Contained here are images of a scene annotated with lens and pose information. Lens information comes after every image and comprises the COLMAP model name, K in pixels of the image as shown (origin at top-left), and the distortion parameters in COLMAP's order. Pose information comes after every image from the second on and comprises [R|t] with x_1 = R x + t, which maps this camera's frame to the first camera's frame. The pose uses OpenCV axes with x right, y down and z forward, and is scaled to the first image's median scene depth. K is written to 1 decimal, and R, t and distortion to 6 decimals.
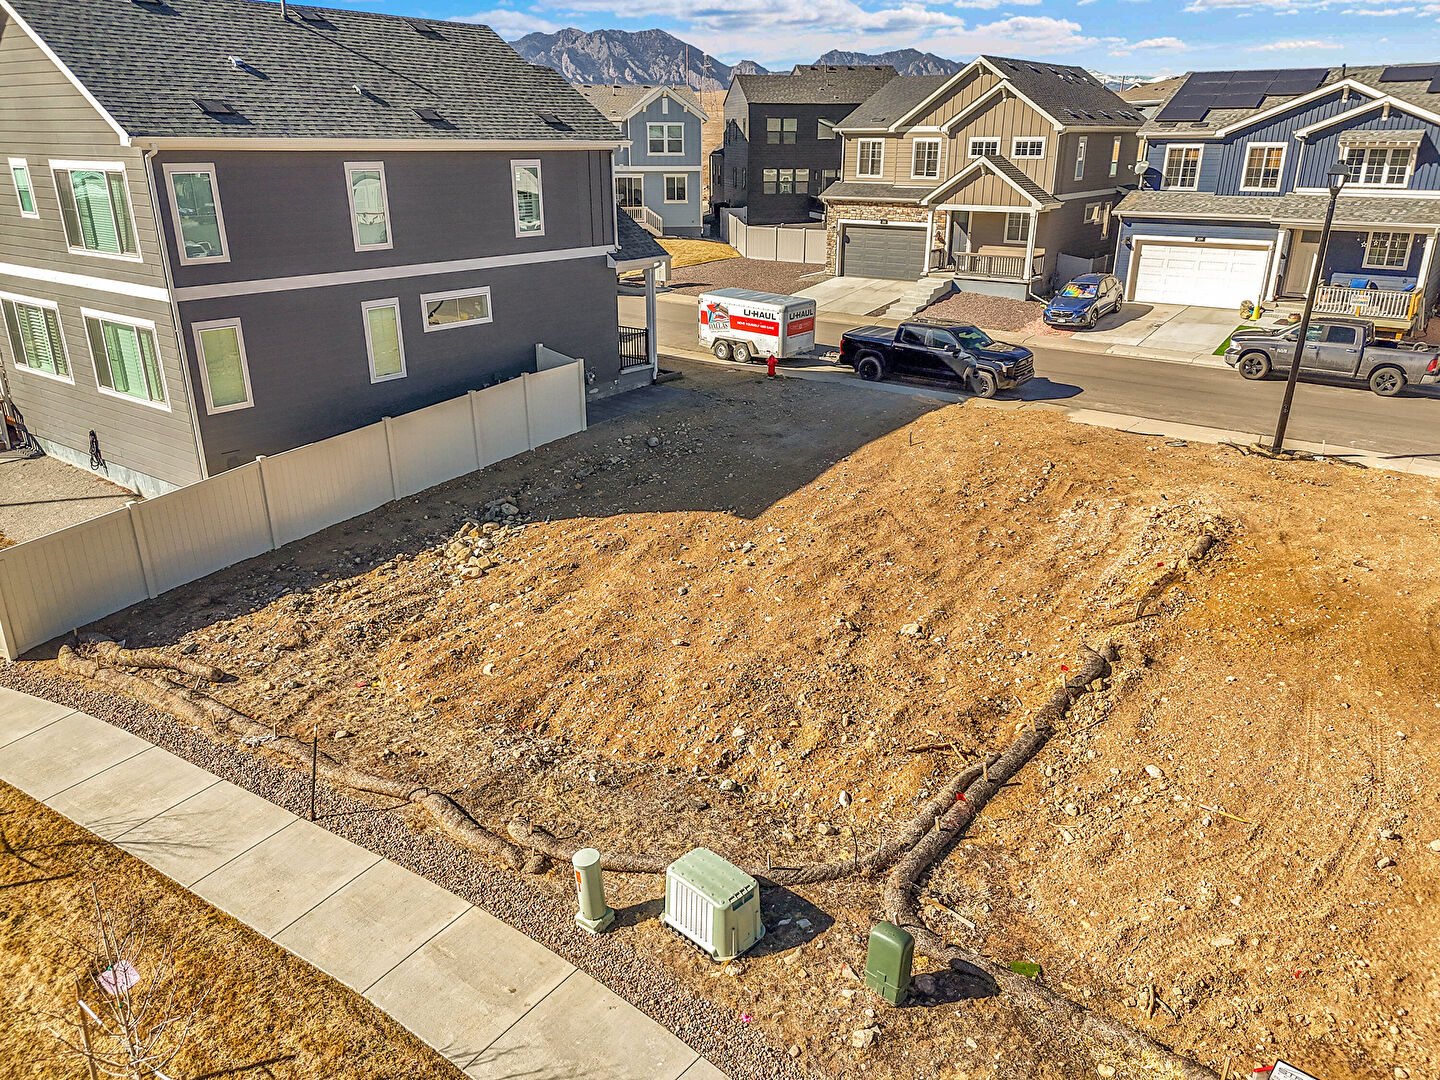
lens RADIAL K [[1060.0, 0, 725.0], [0, 1060.0, 533.2], [0, 0, 1]] dist [0.070721, -0.064260]
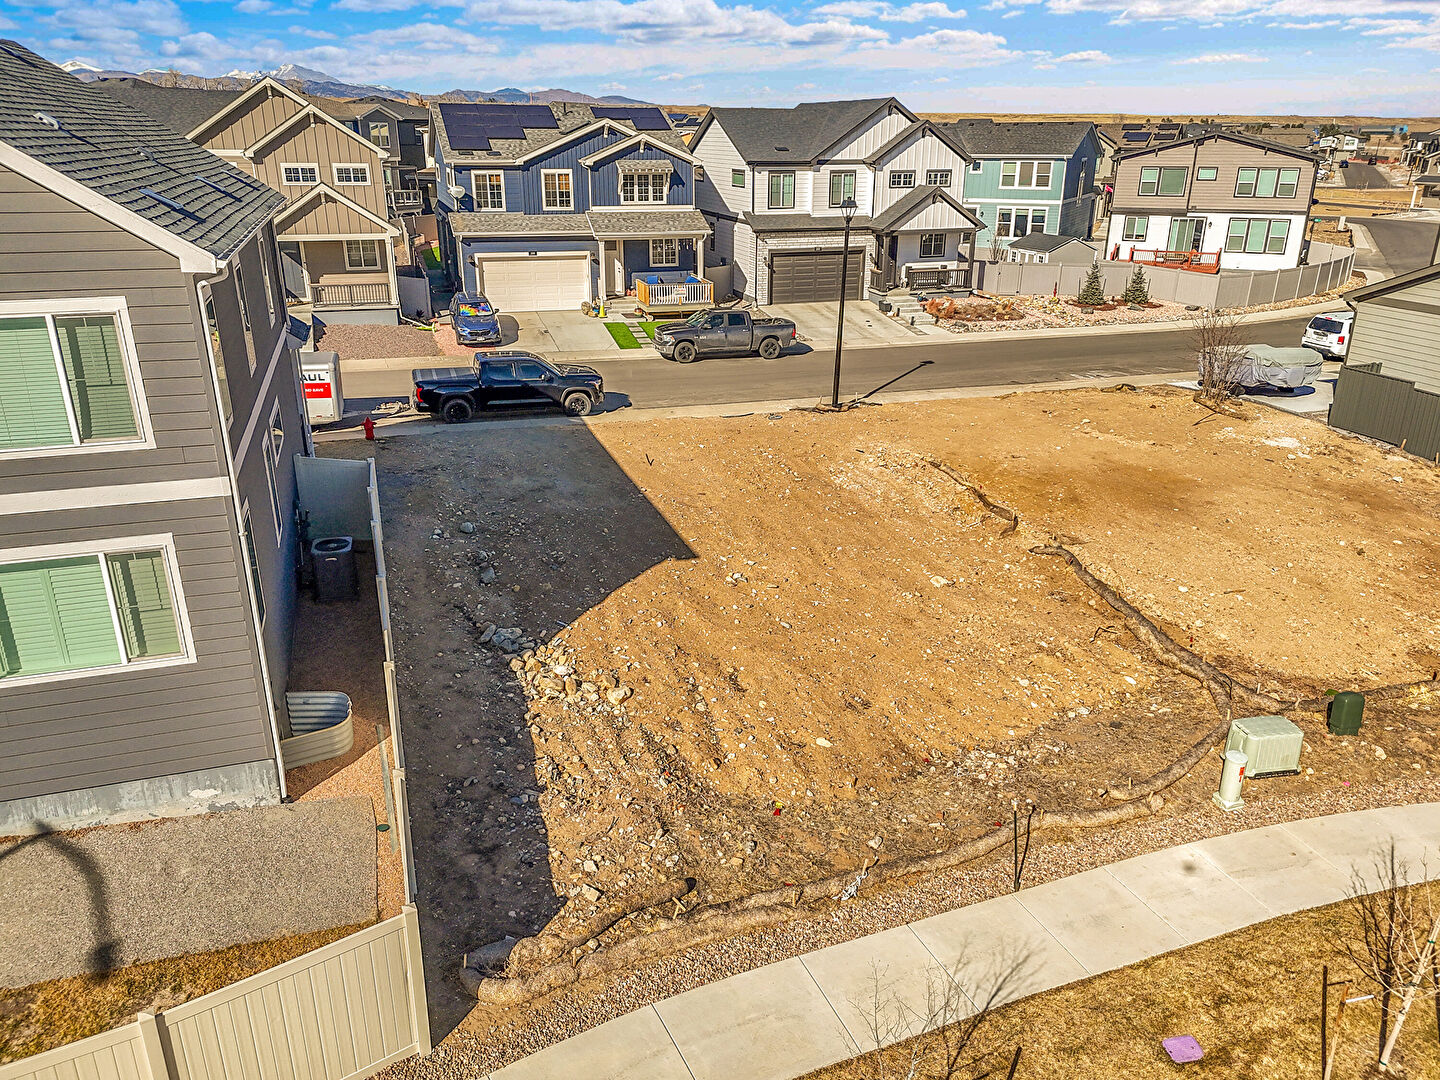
lens RADIAL K [[1060.0, 0, 725.0], [0, 1060.0, 533.2], [0, 0, 1]] dist [0.070721, -0.064260]
pose [[0.575413, -0.285872, 0.766275, -0.422265], [0.281102, 0.948972, 0.142944, -0.099142], [-0.768037, 0.133150, 0.626410, 0.173244]]
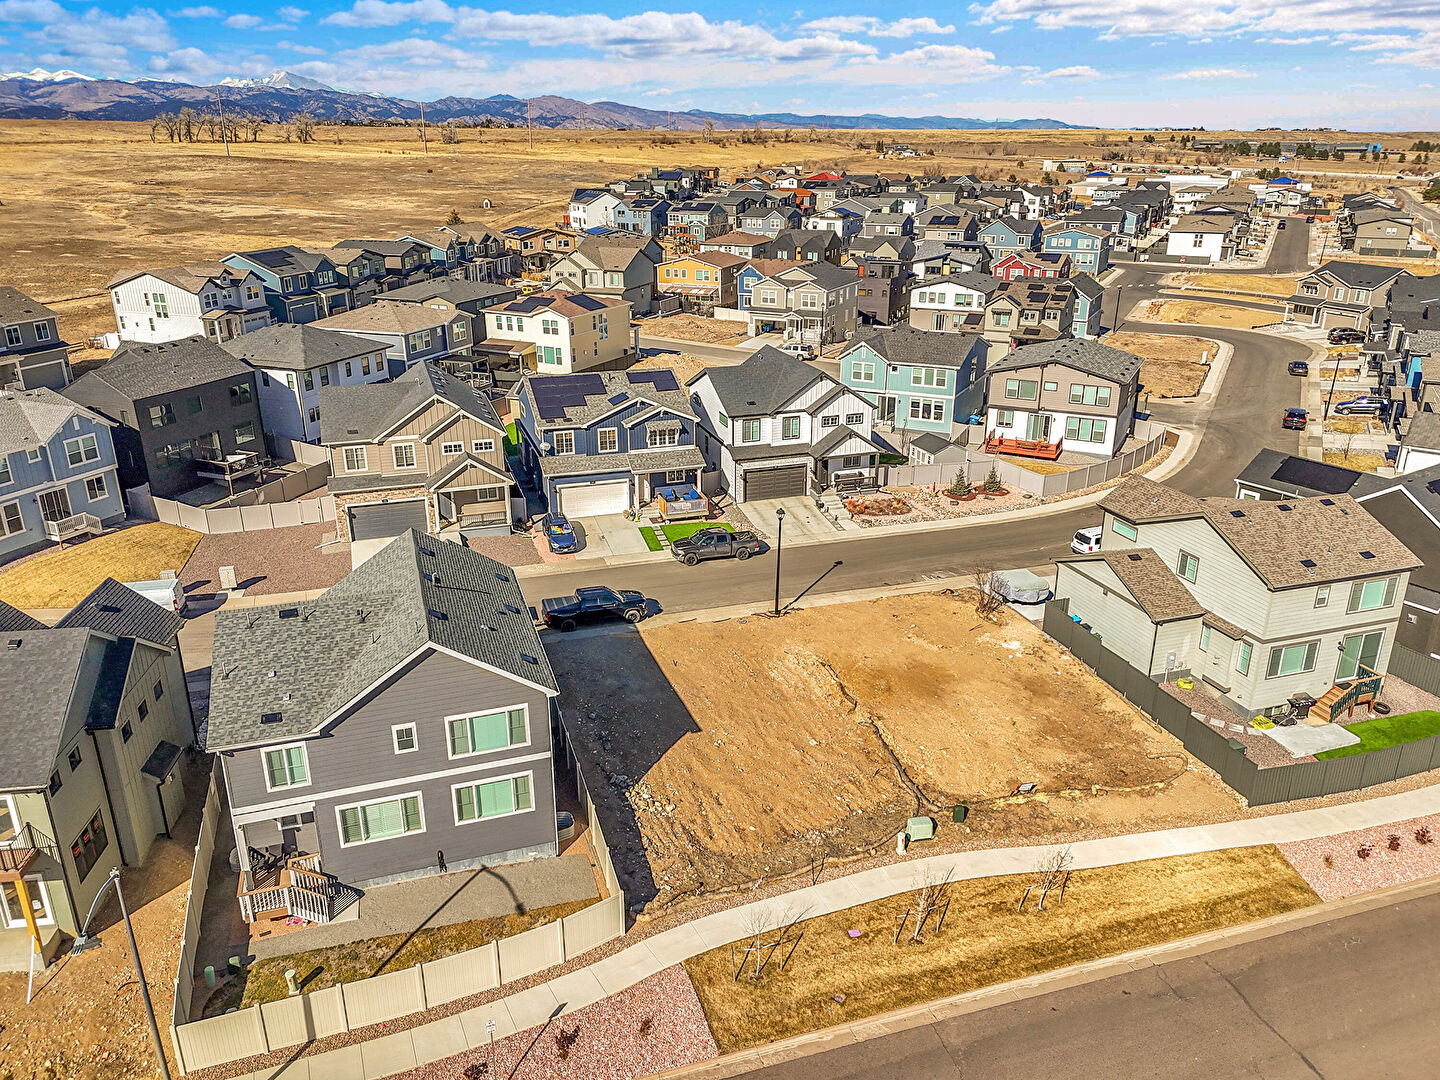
lens RADIAL K [[1043.4, 0, 720.0], [0, 1043.4, 540.0], [0, 0, 1]] dist [0.078321, -0.004058]
pose [[0.573682, -0.290558, 0.765810, -0.852631], [0.289447, 0.946557, 0.142305, -0.389017], [-0.766231, 0.140023, 0.627124, -0.268553]]
